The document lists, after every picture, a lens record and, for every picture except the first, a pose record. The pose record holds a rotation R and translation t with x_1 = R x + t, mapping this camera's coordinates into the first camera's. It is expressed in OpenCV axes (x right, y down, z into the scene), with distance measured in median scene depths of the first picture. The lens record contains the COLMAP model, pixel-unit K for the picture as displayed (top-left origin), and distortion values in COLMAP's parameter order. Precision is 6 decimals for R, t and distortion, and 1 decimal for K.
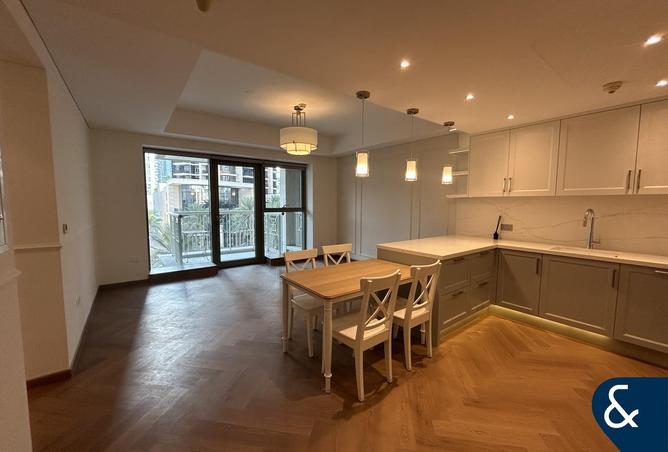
lens RADIAL K [[271.9, 0, 333.5], [0, 271.9, 226.8], [0, 0, 1]] dist [-0.001829, -0.000082]
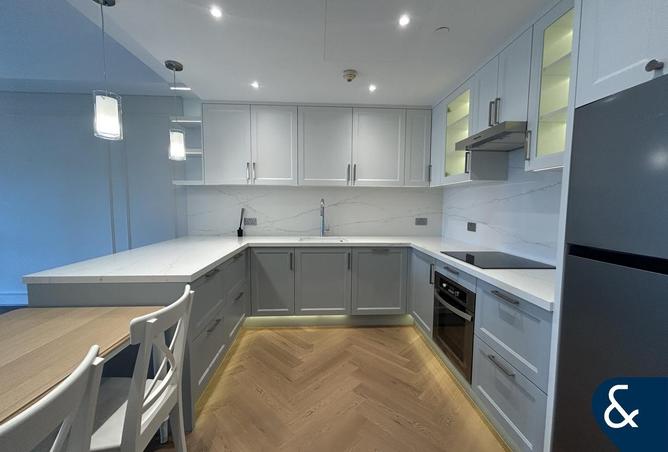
lens RADIAL K [[271.9, 0, 335.5], [0, 271.9, 224.3], [0, 0, 1]] dist [-0.001829, -0.000082]
pose [[0.561433, -0.062788, 0.825137, 0.089169], [0.069075, 0.997193, 0.028881, 0.004822], [-0.824634, 0.040782, 0.564194, 0.351480]]
